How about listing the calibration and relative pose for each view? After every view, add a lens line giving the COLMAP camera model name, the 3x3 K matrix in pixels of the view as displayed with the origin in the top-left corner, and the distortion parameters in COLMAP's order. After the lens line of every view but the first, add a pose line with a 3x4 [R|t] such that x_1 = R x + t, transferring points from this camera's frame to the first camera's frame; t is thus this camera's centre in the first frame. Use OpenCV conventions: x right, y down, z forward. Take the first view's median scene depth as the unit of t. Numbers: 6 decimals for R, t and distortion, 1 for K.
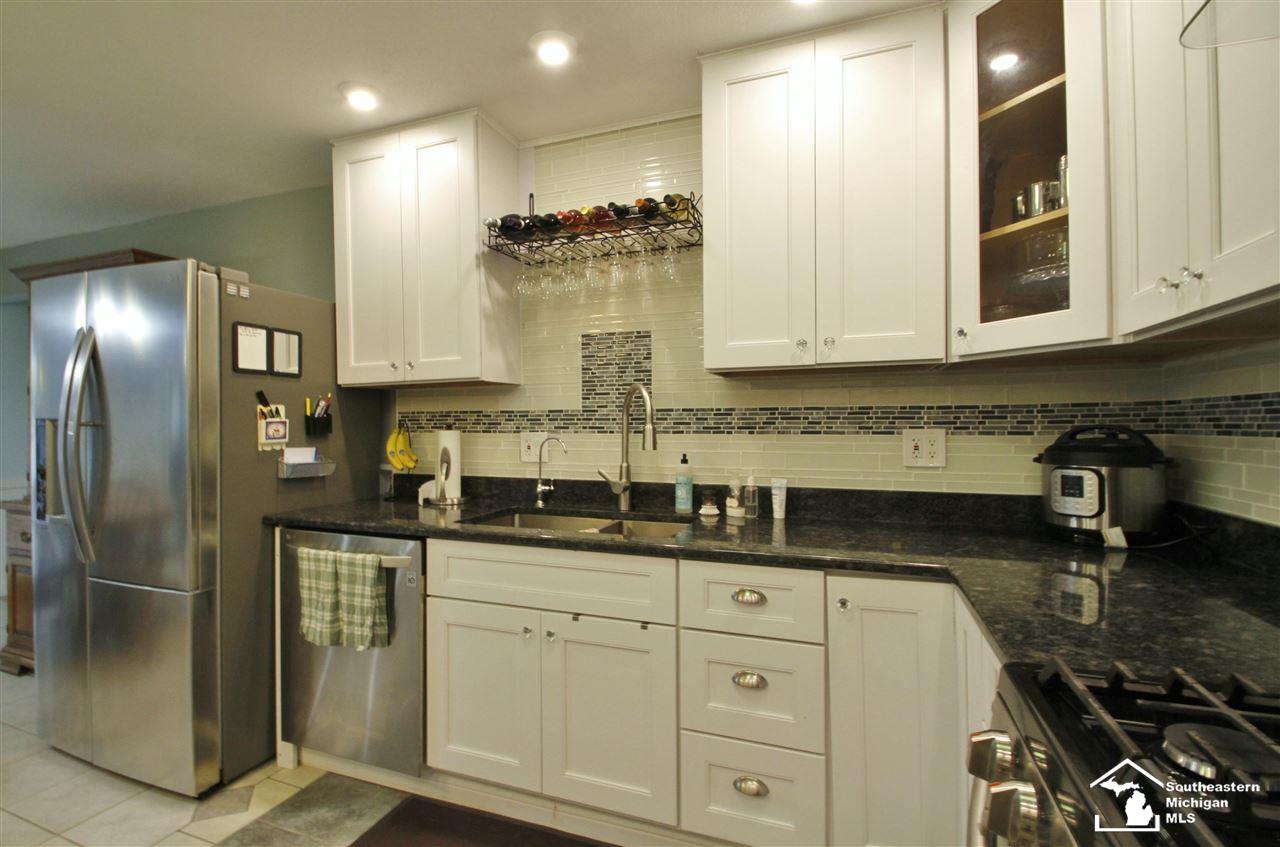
lens RADIAL K [[591.0, 0, 638.4], [0, 591.0, 422.7], [0, 0, 1]] dist [0.003650, -0.009263]
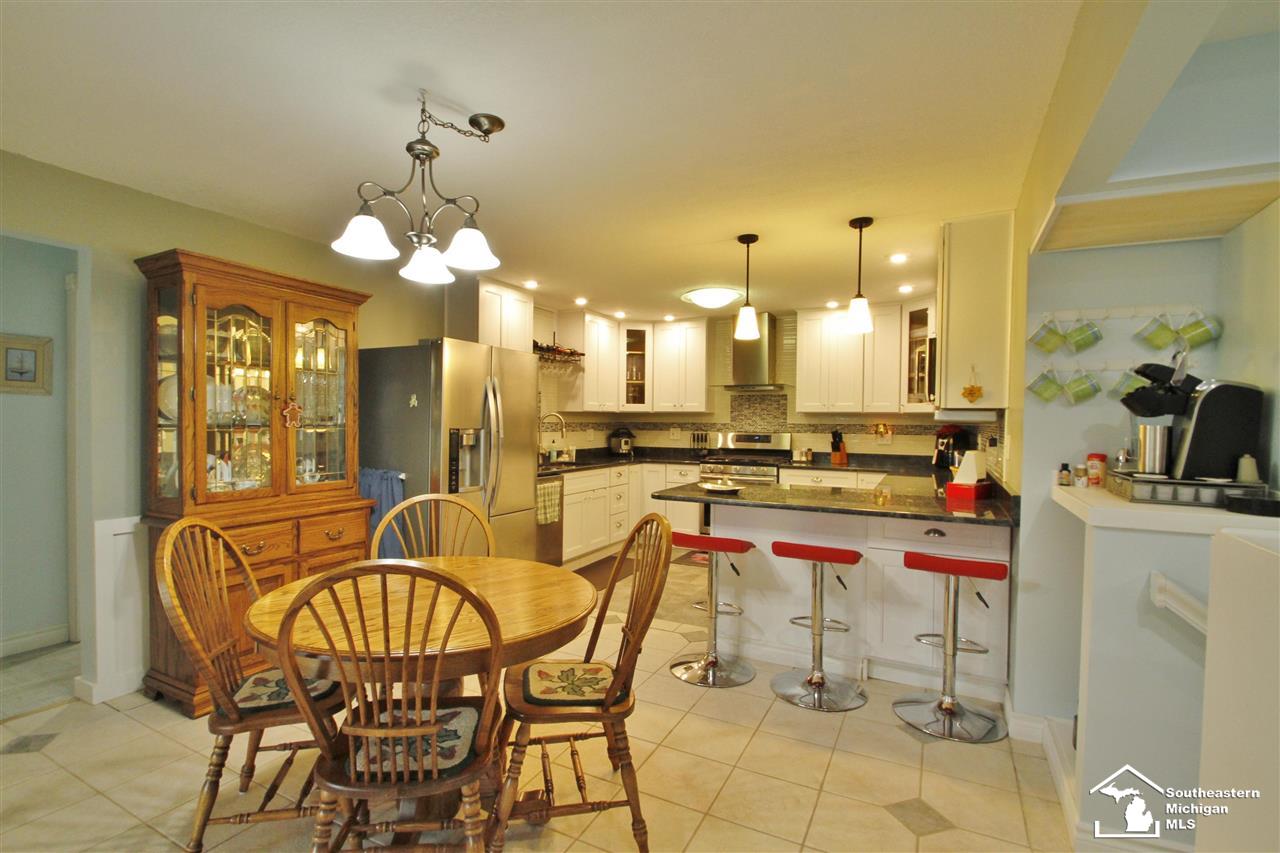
lens RADIAL K [[591.0, 0, 645.8], [0, 591.0, 424.4], [0, 0, 1]] dist [0.003650, -0.009263]
pose [[0.109069, -0.003457, 0.994028, -2.841771], [-0.013523, 0.999896, 0.004961, -0.037398], [-0.993942, -0.013983, 0.109011, 0.348483]]
